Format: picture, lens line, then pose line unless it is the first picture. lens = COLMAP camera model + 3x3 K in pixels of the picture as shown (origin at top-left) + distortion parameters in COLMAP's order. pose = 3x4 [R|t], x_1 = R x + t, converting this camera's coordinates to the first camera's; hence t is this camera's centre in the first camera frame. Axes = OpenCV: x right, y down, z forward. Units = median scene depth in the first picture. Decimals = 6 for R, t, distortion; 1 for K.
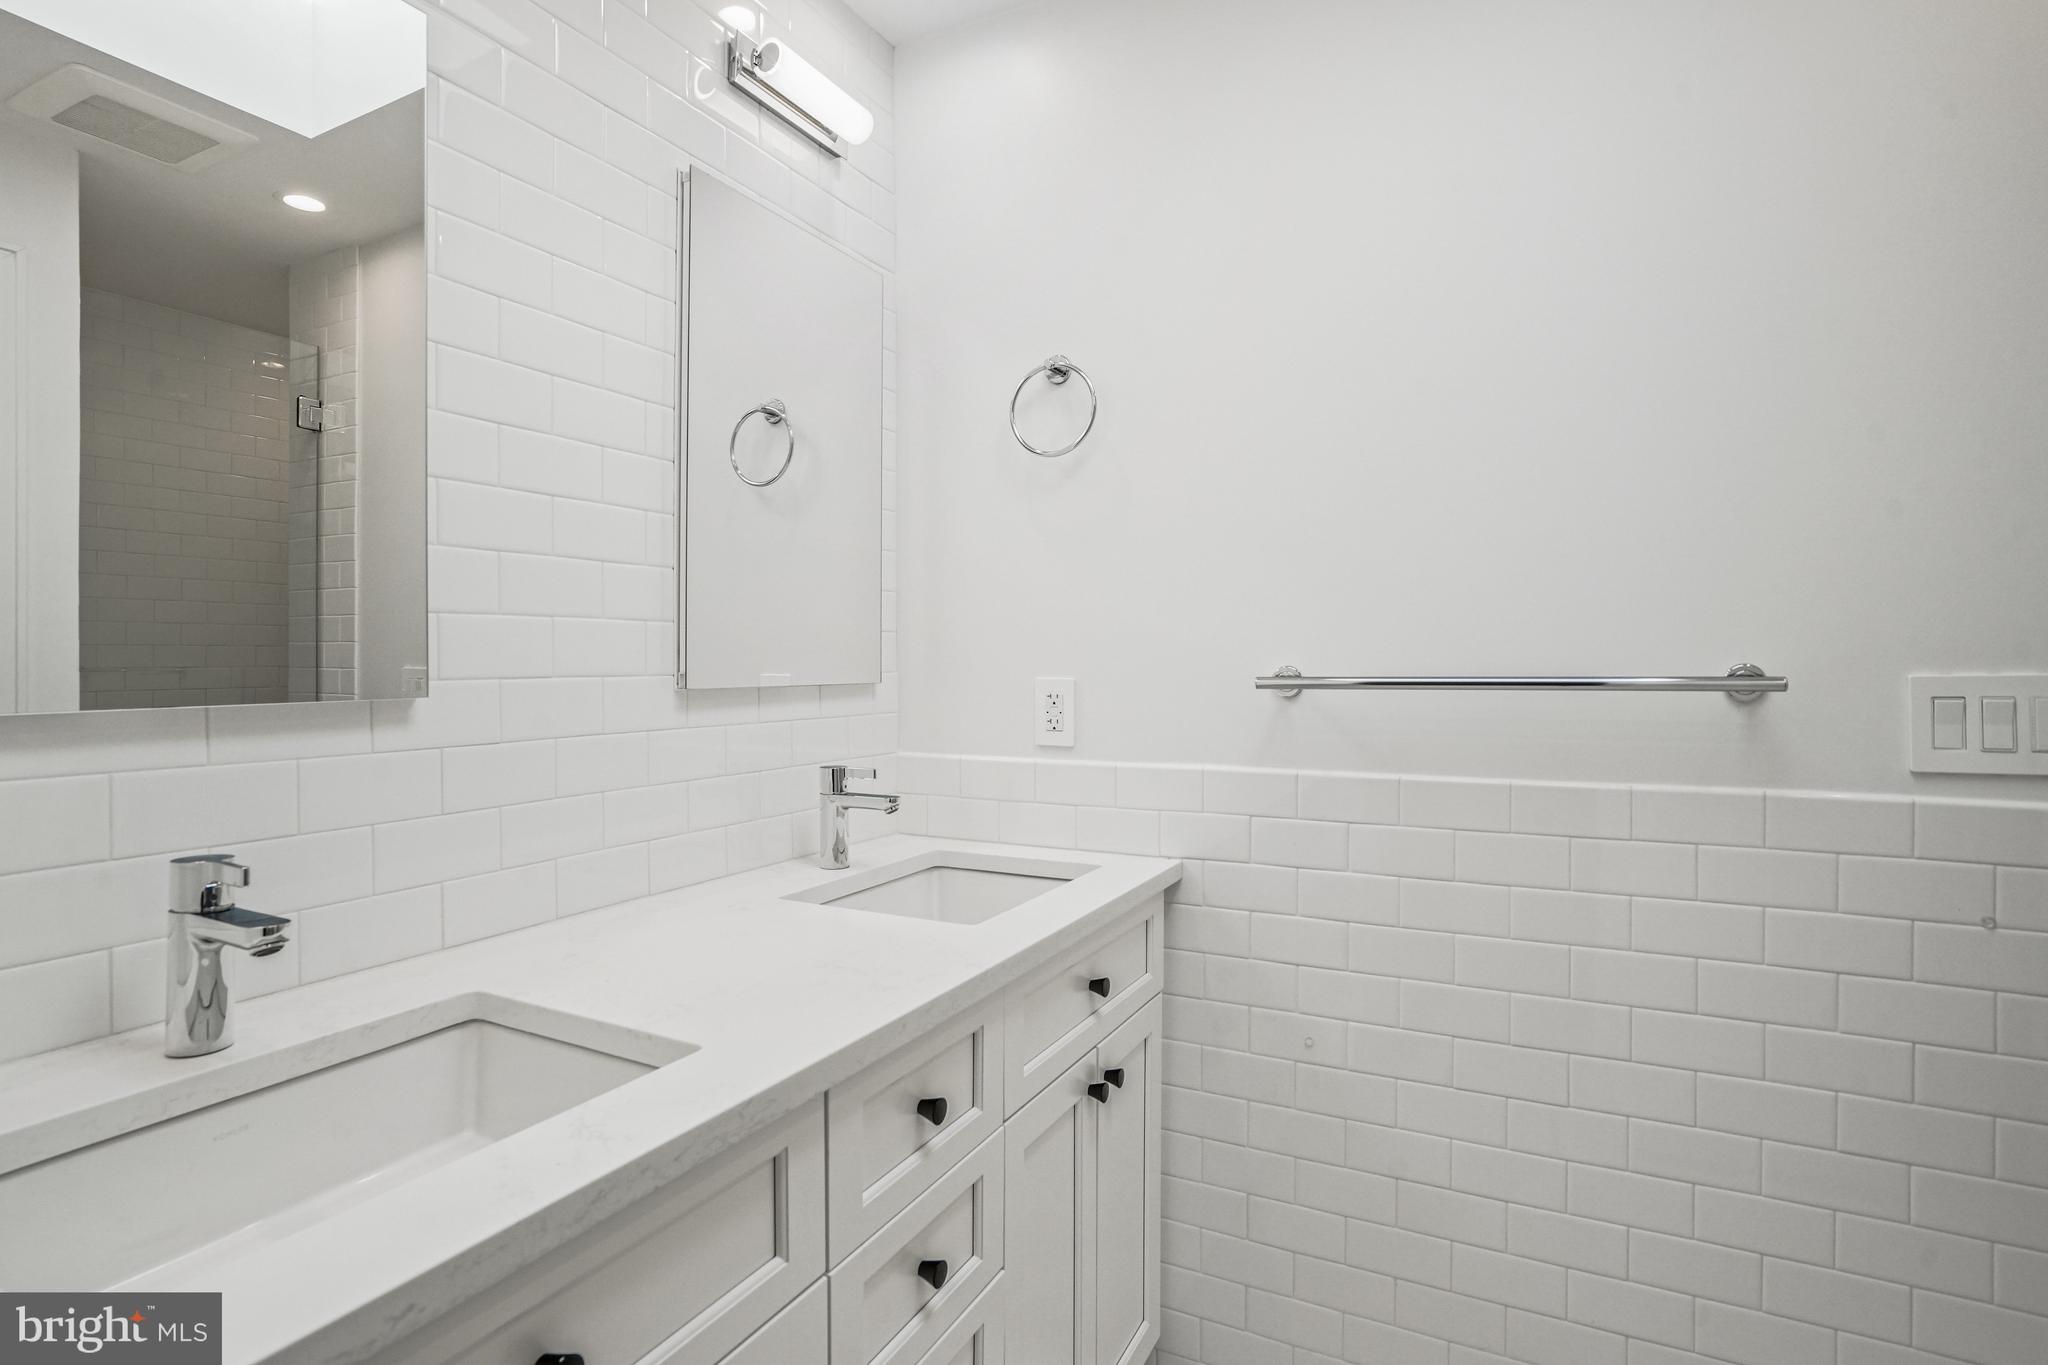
lens RADIAL K [[988.1, 0, 1024.0], [0, 988.1, 682.5], [0, 0, 1]] dist [-0.033430, 0.019960]
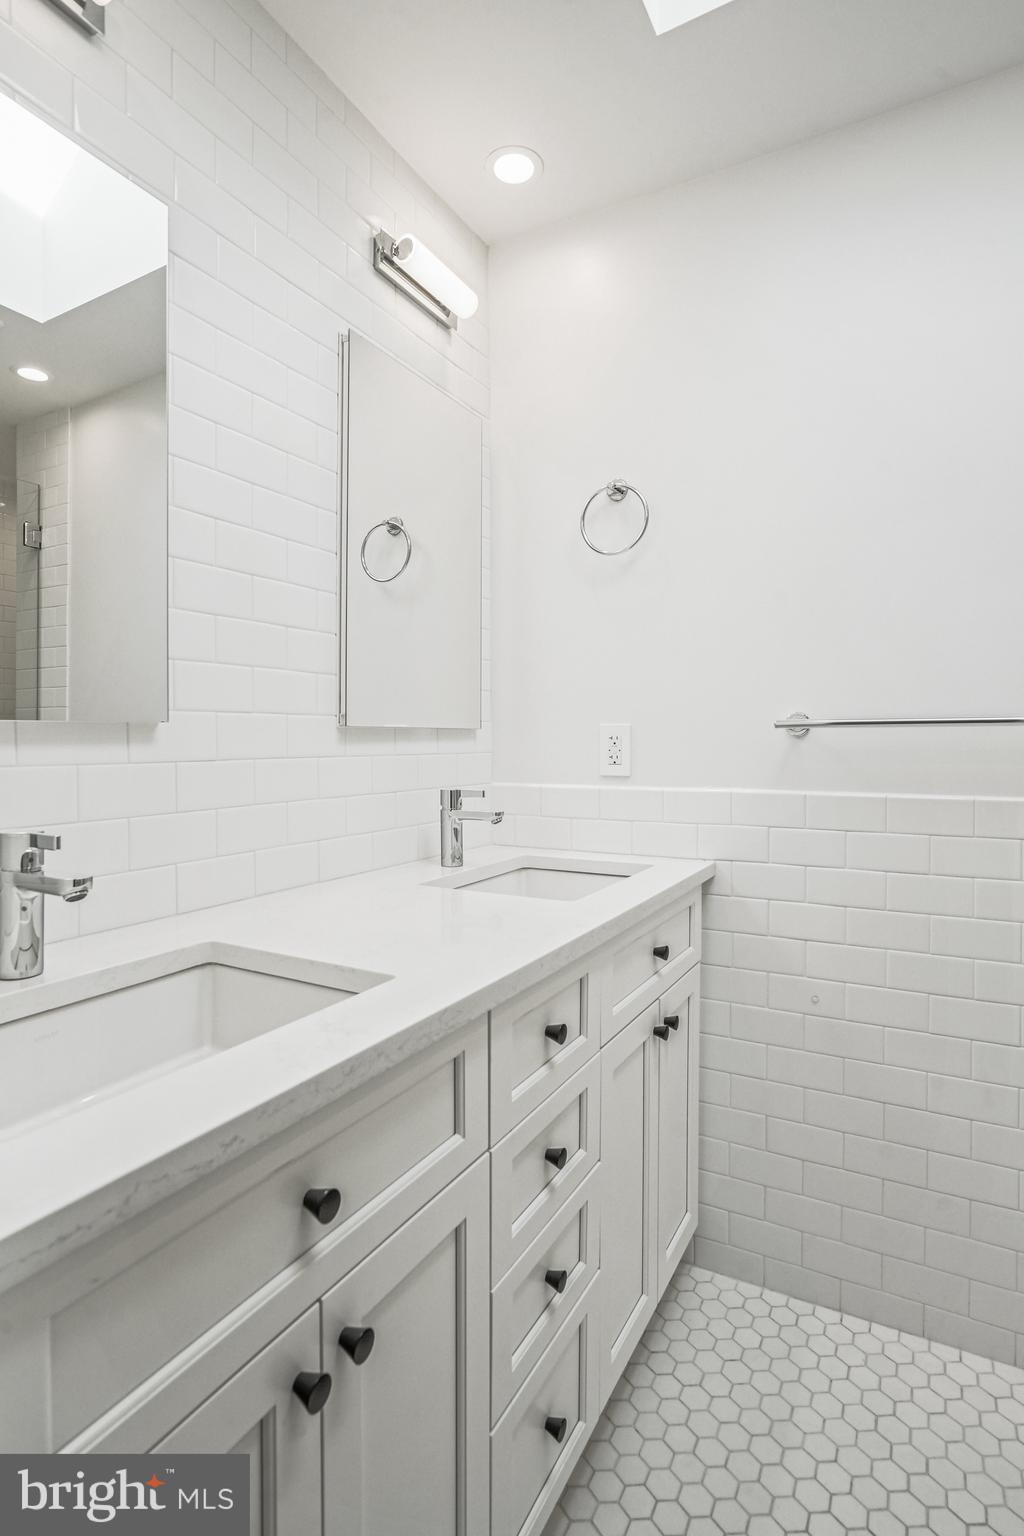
lens RADIAL K [[753.0, 0, 512.0], [0, 753.0, 768.0], [0, 0, 1]] dist [-0.034316, 0.020935]
pose [[0.999907, 0.000406, -0.013646, -0.107019], [-0.000397, 1.000000, 0.000613, 0.061739], [0.013646, -0.000608, 0.999907, -0.001793]]
